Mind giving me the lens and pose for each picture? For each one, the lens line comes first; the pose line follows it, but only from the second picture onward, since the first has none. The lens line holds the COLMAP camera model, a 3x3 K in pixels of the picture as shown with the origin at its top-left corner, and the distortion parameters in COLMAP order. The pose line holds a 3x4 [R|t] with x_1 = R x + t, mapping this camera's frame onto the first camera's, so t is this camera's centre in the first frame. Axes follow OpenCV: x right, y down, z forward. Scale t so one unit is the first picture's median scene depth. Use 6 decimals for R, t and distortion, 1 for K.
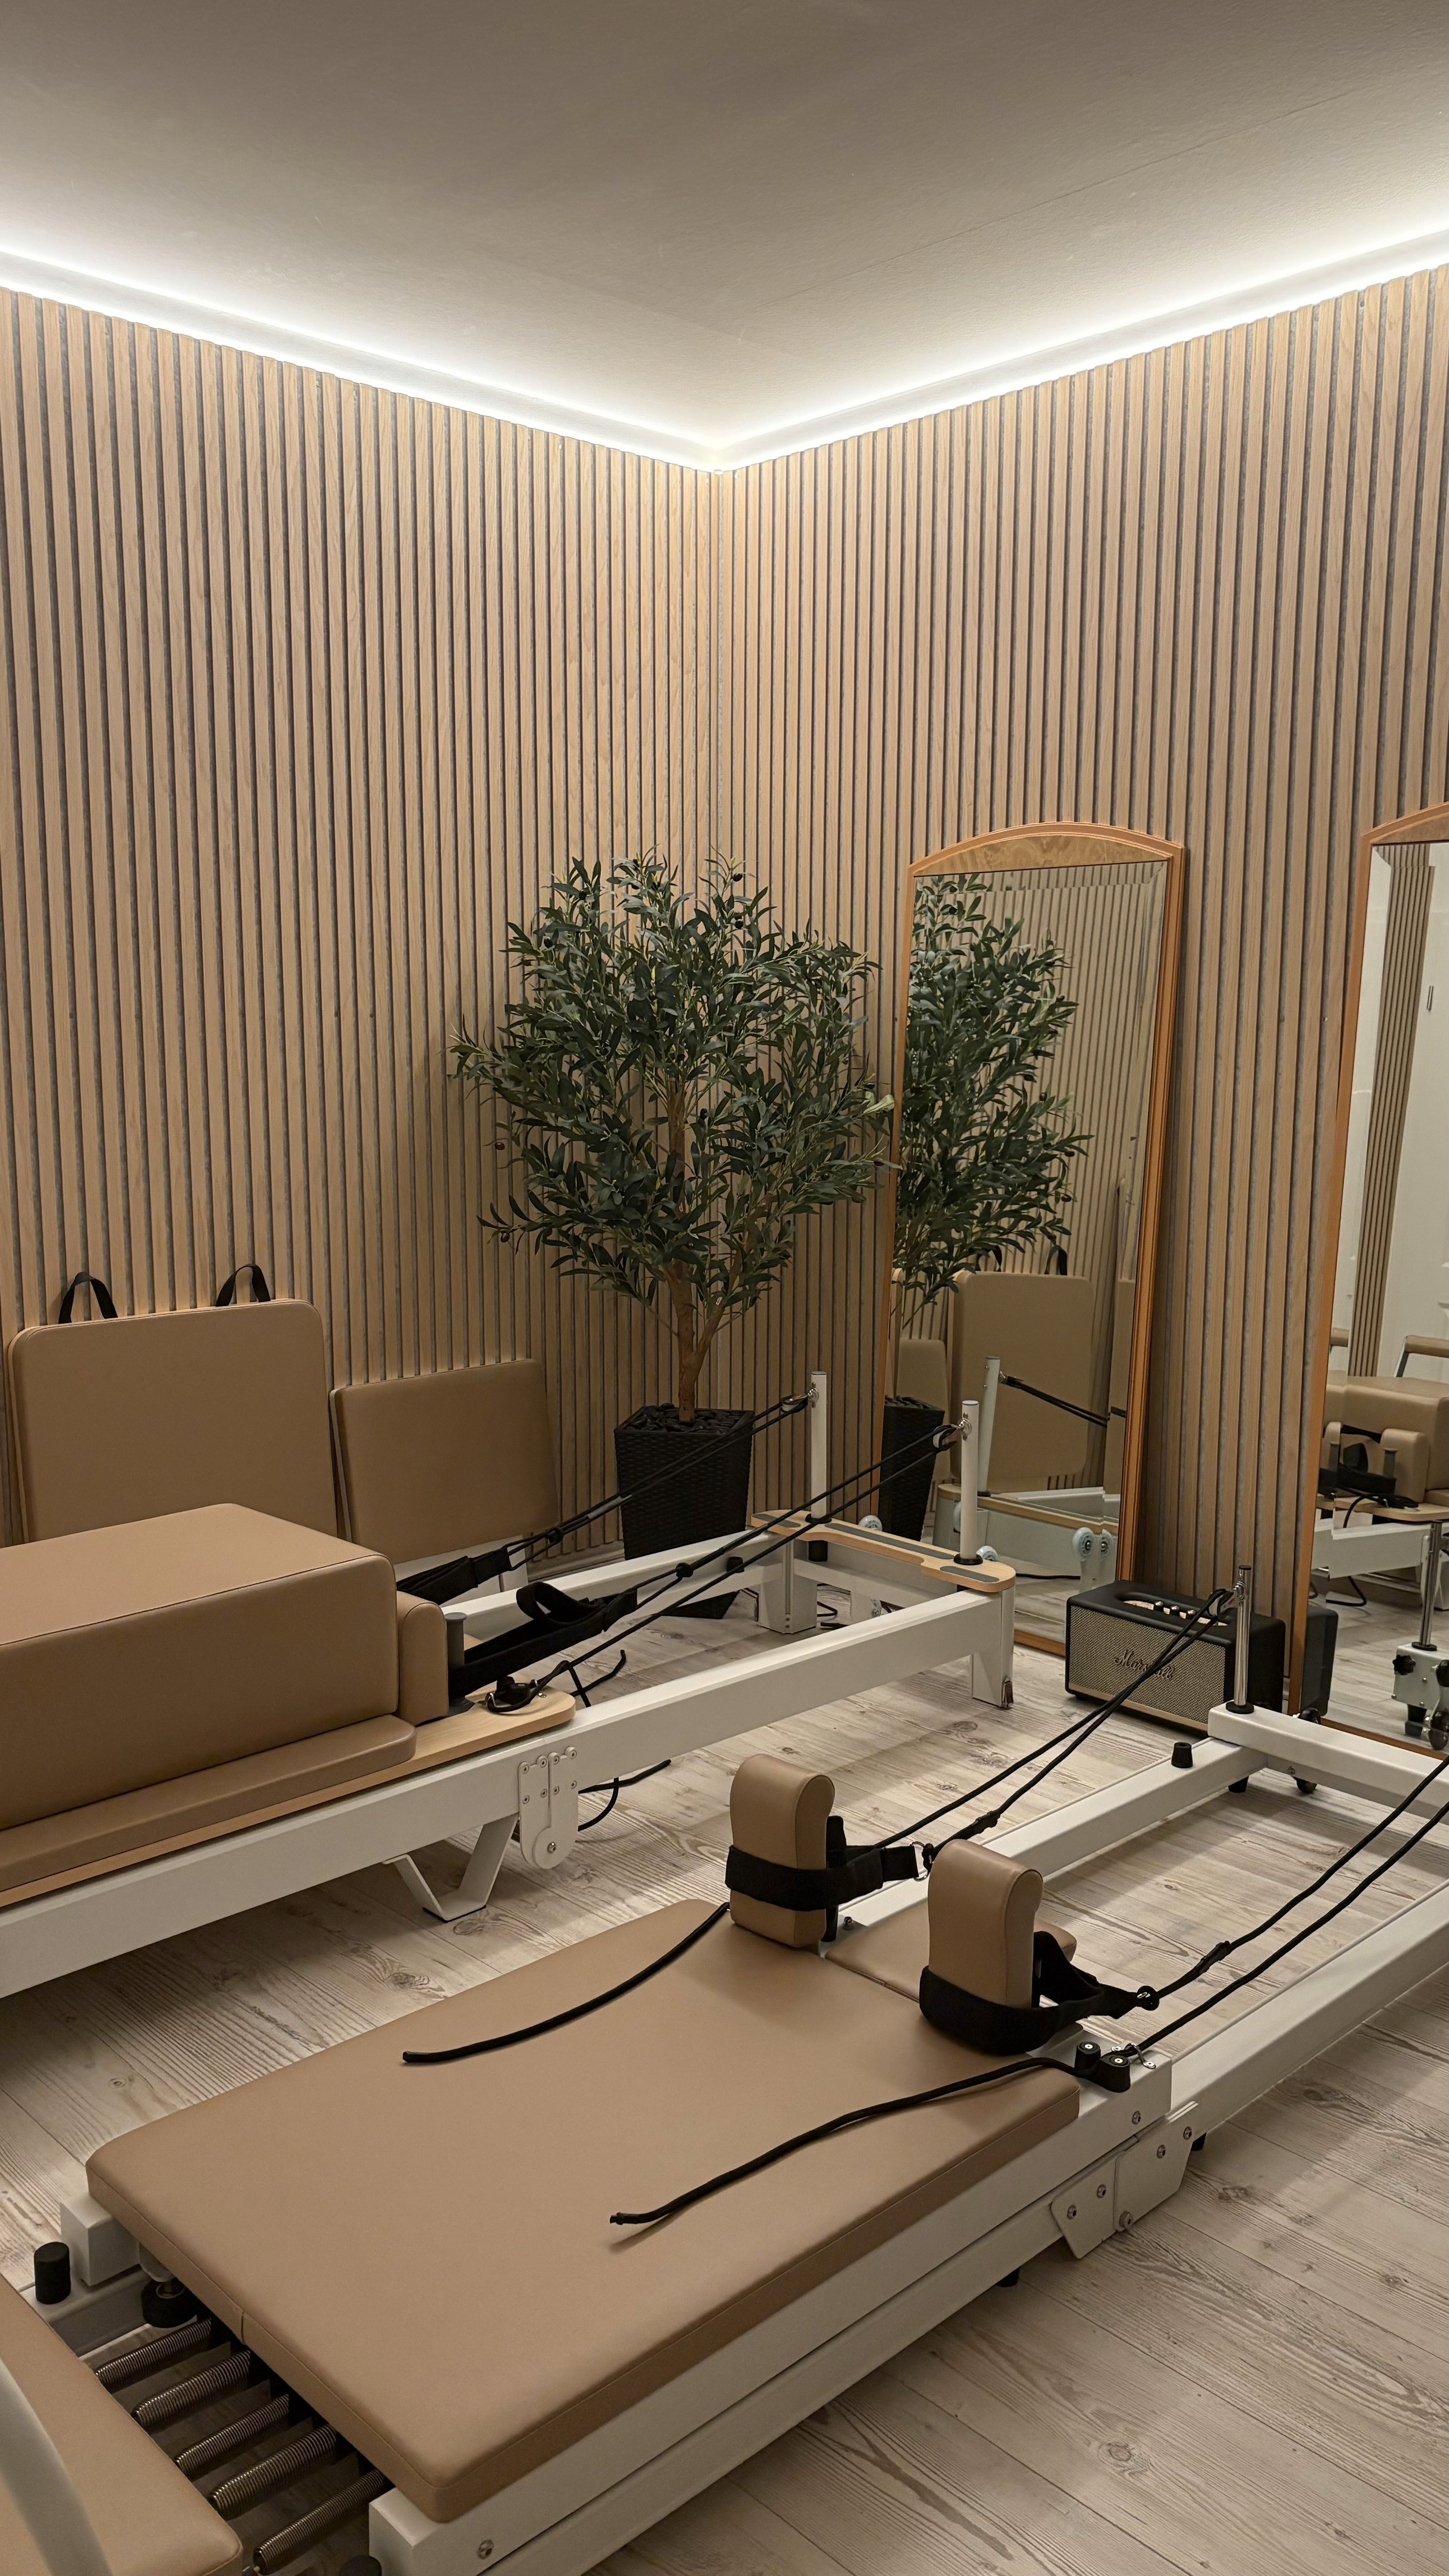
lens RADIAL K [[1993.5, 0, 758.6], [0, 1993.5, 1277.6], [0, 0, 1]] dist [0.001548, -0.000021]
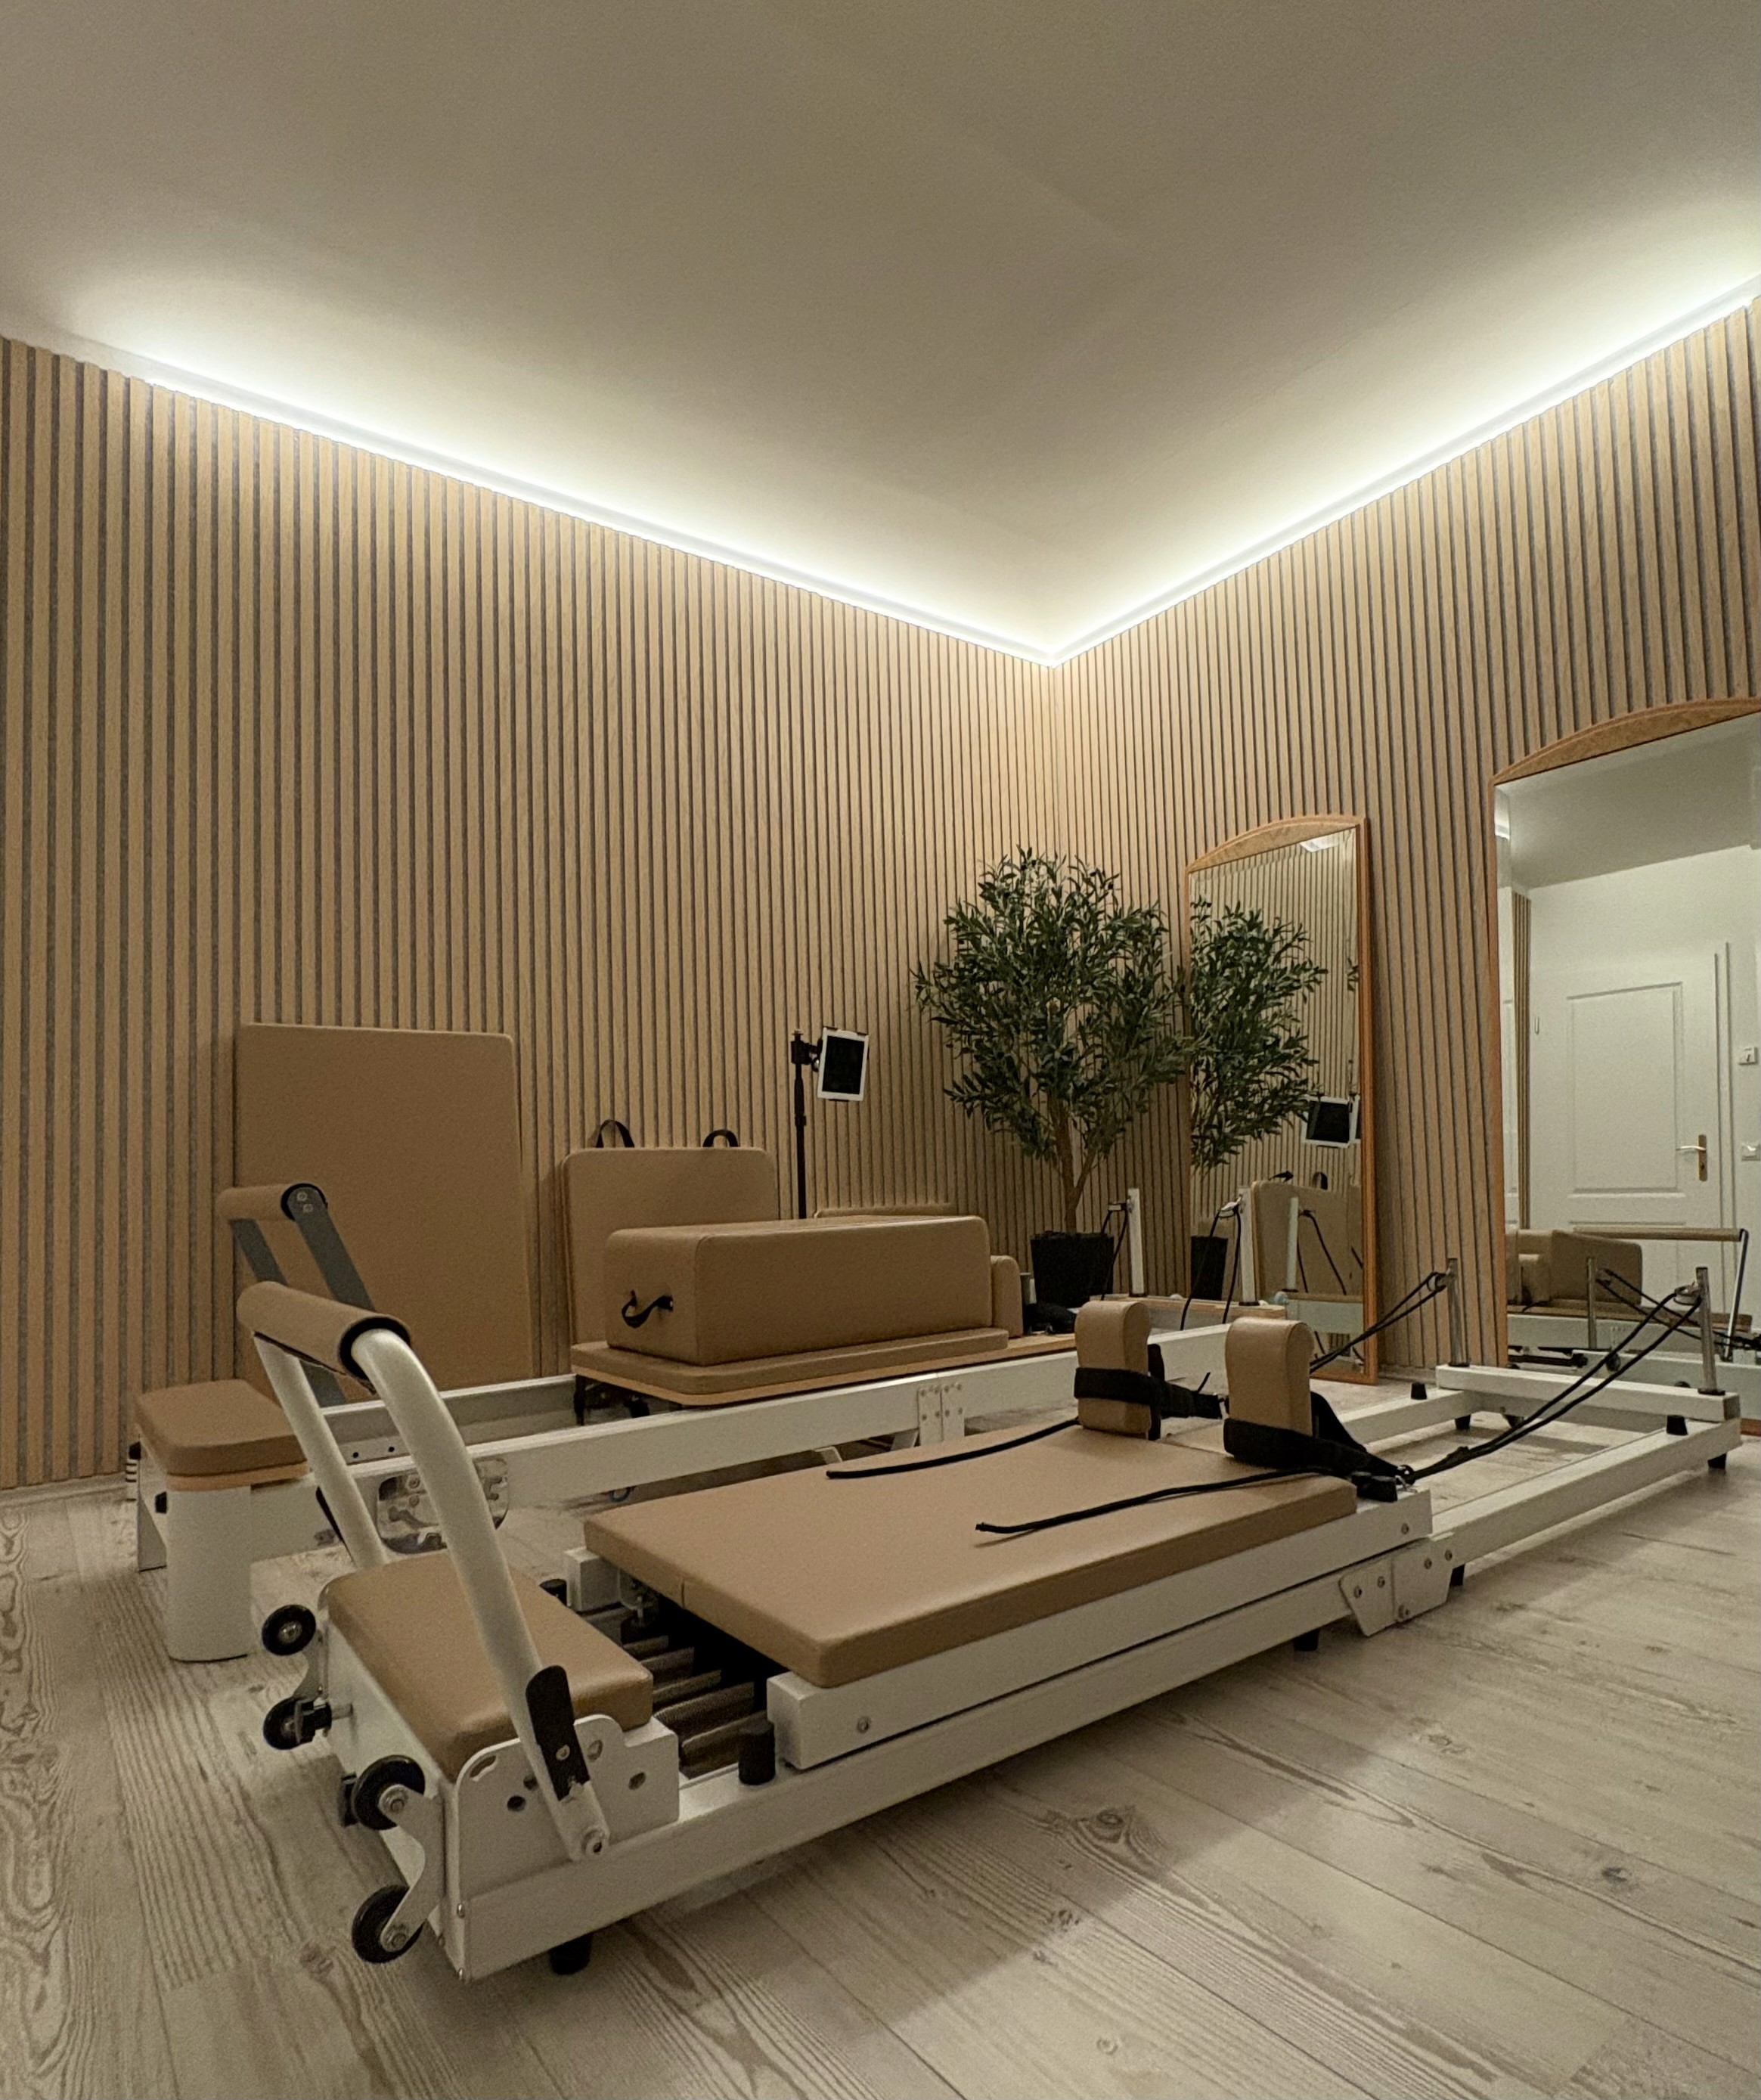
lens RADIAL K [[1228.8, 0, 976.3], [0, 1228.8, 1122.0], [0, 0, 1]] dist [-0.029314, 0.017731]
pose [[0.993391, -0.041989, -0.106821, 0.008479], [0.021025, 0.981504, -0.190284, 0.179400], [0.112835, 0.186781, 0.975900, 0.101065]]
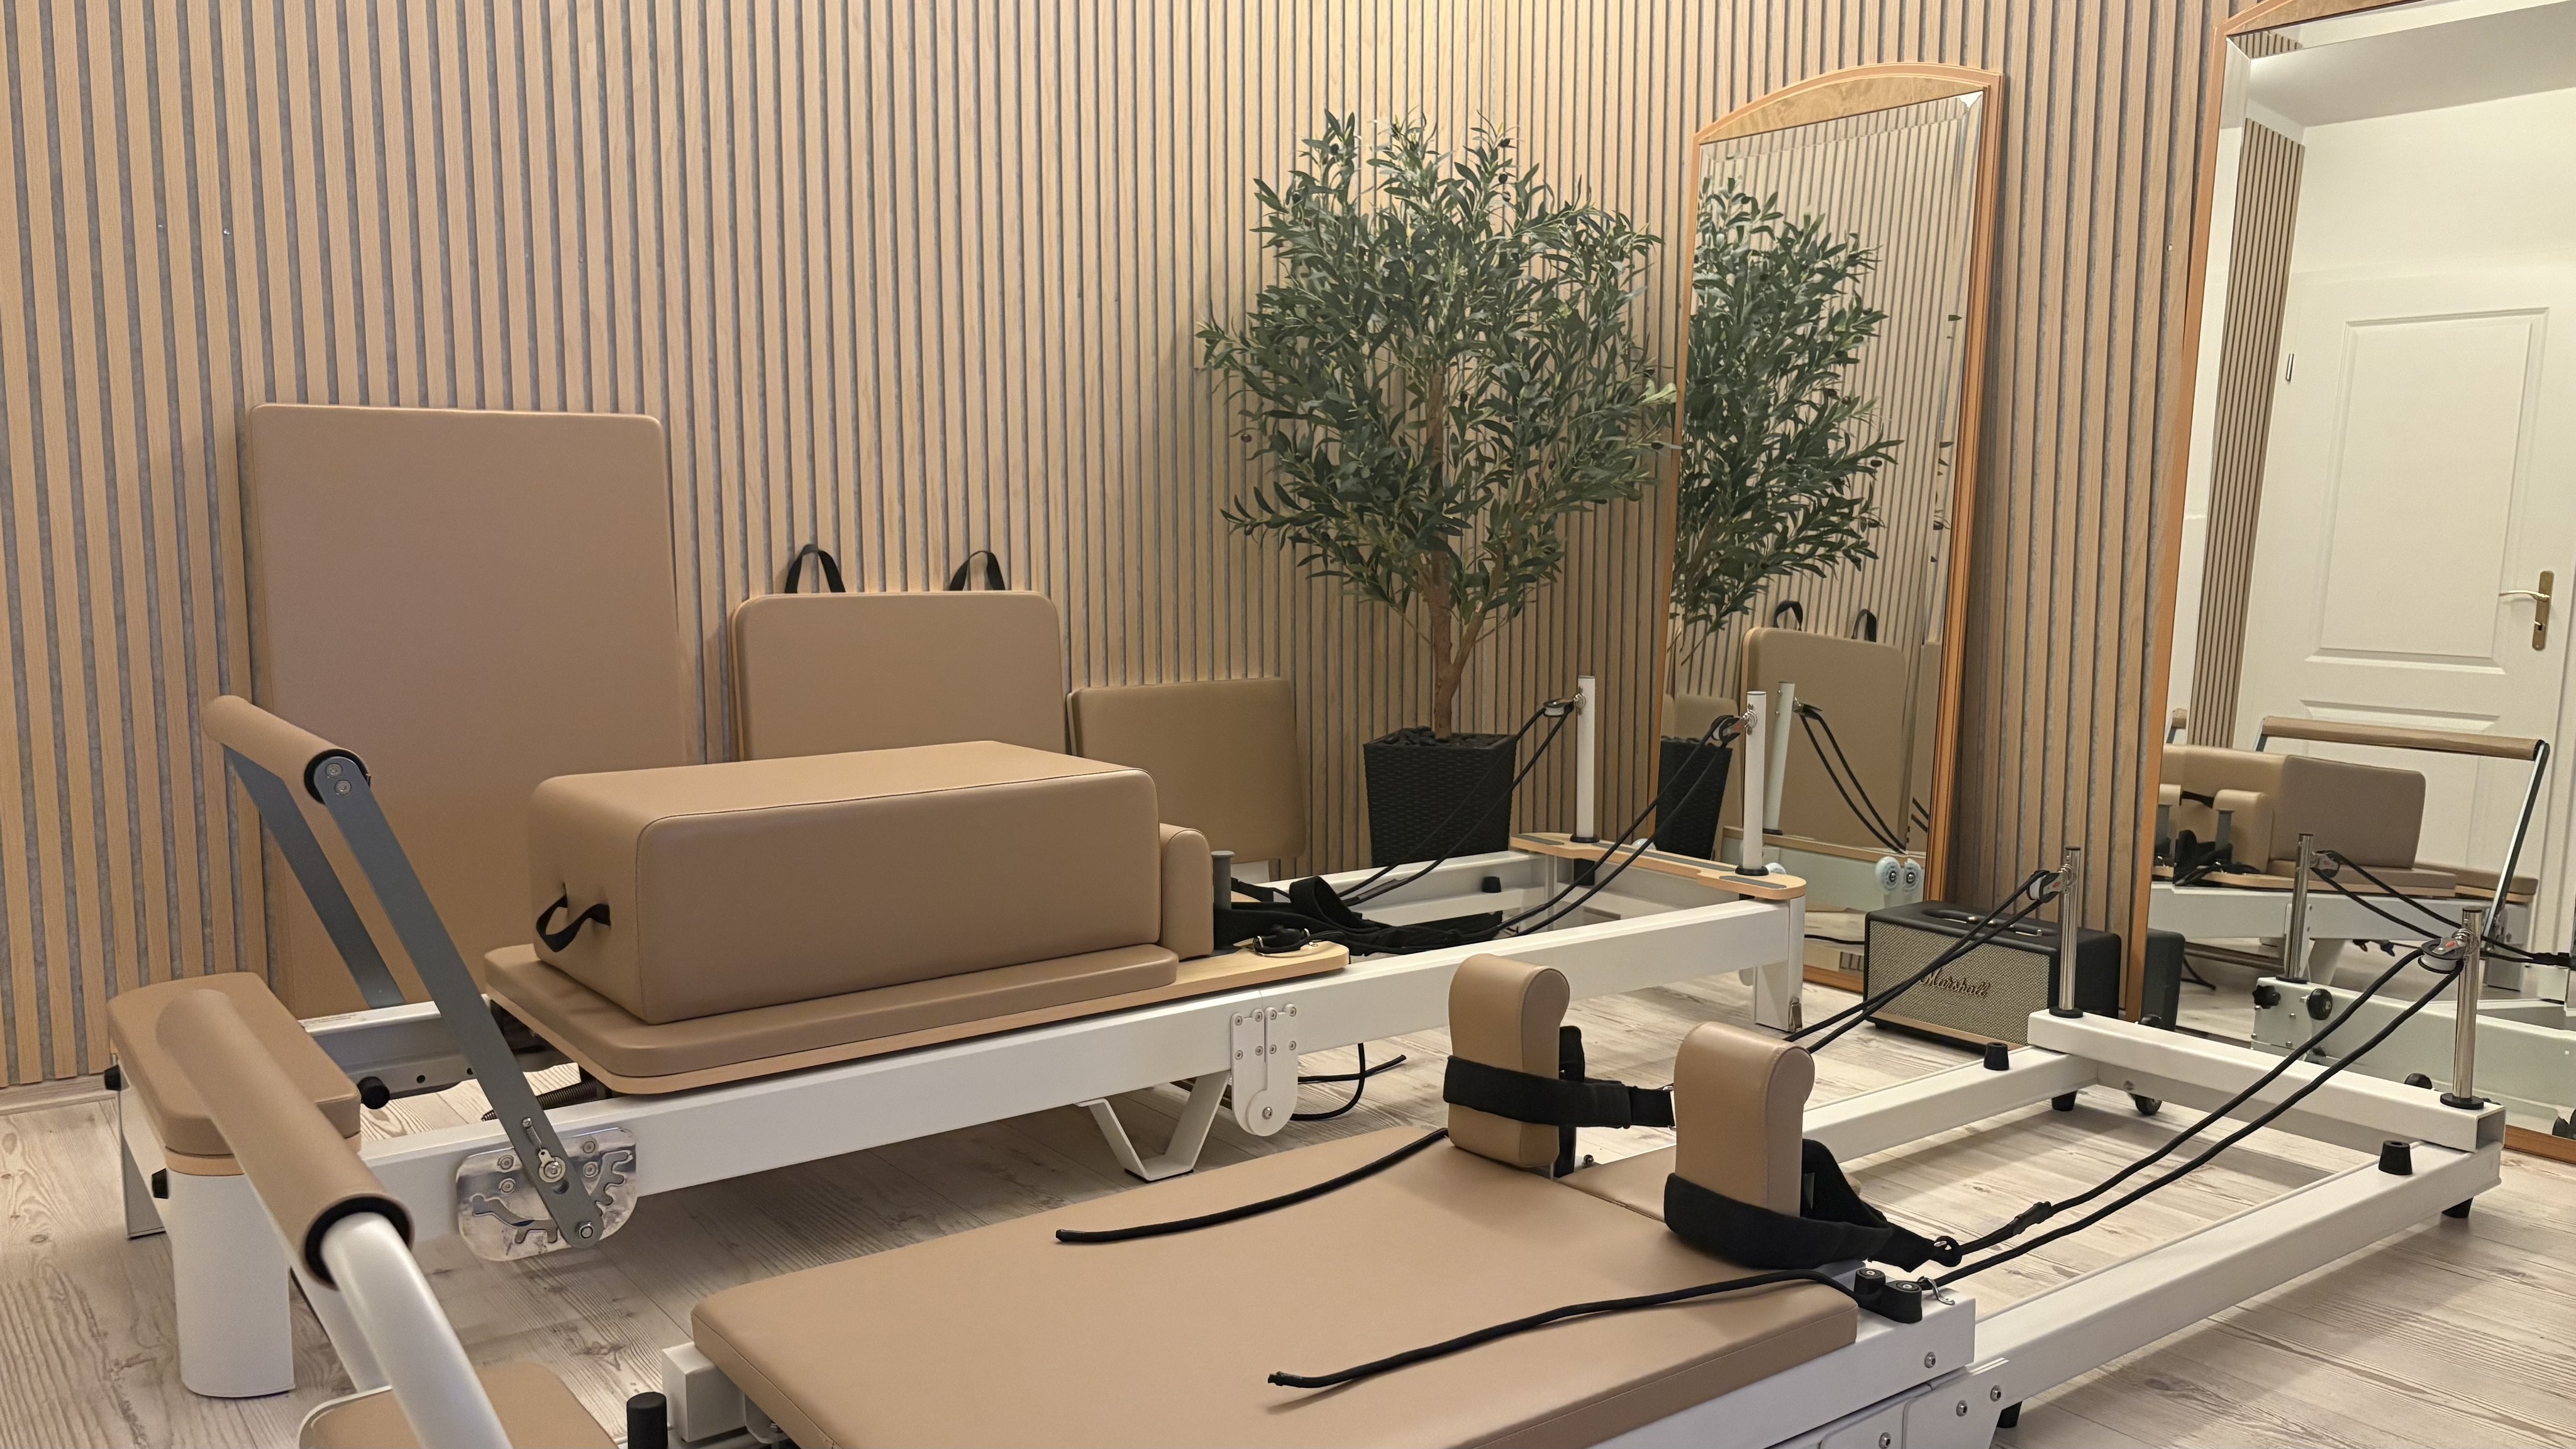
lens RADIAL K [[1993.5, 0, 1288.0], [0, 1993.5, 724.5], [0, 0, 1]] dist [0.001548, -0.000021]
pose [[0.989995, 0.007820, -0.140885, 0.023727], [-0.013193, 0.999219, -0.037245, 0.111639], [0.140484, 0.038731, 0.989325, 0.080750]]
